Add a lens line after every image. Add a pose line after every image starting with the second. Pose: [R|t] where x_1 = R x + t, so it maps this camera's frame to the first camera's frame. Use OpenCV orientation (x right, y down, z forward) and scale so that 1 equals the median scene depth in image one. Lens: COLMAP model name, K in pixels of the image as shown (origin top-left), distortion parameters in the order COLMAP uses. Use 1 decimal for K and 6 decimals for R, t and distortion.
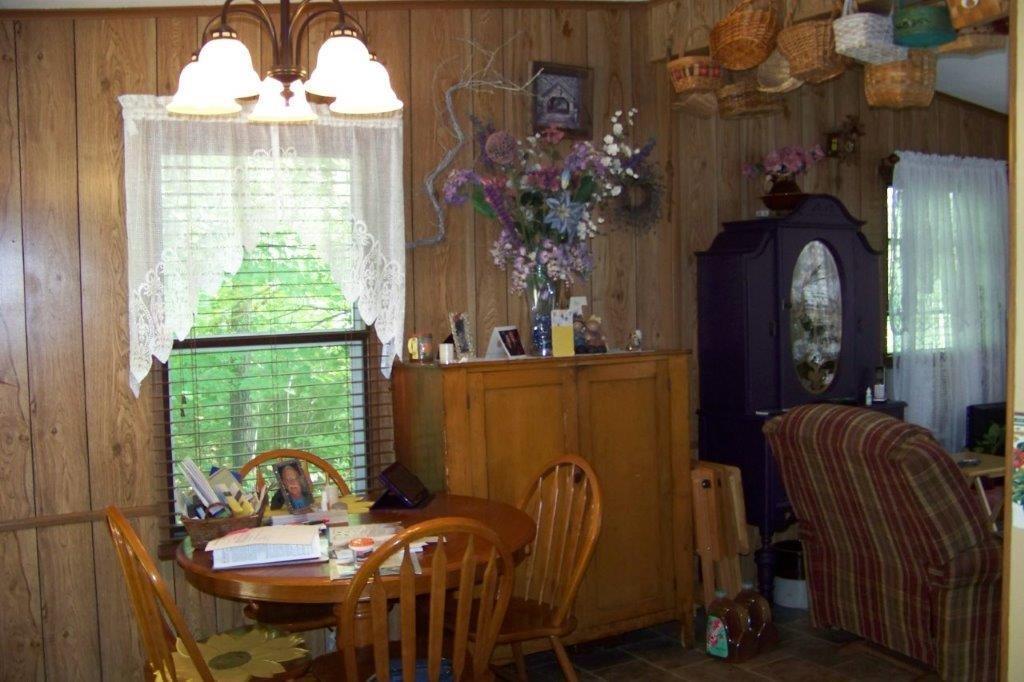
lens RADIAL K [[1144.9, 0, 512.0], [0, 1144.9, 341.0], [0, 0, 1]] dist [-0.004605, 0.009461]
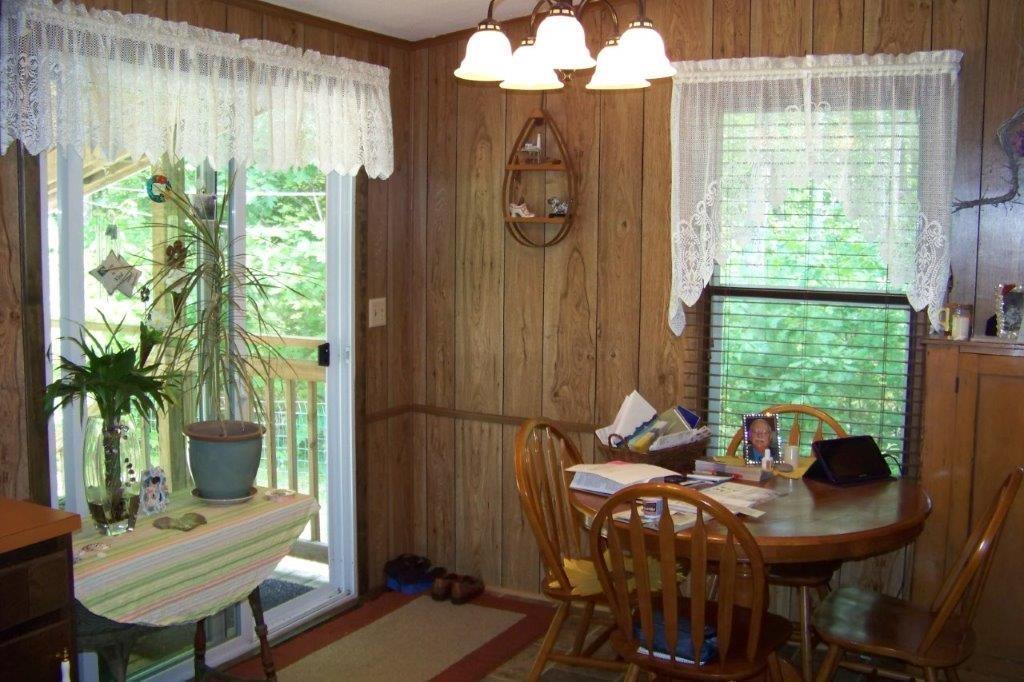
lens RADIAL K [[1140.3, 0, 511.8], [0, 1140.3, 323.8], [0, 0, 1]] dist [-0.096716, -0.003960]
pose [[0.596530, 0.110880, -0.794895, 0.455614], [-0.074235, 0.993788, 0.082913, -0.041540], [0.799150, 0.009549, 0.601055, 0.212846]]
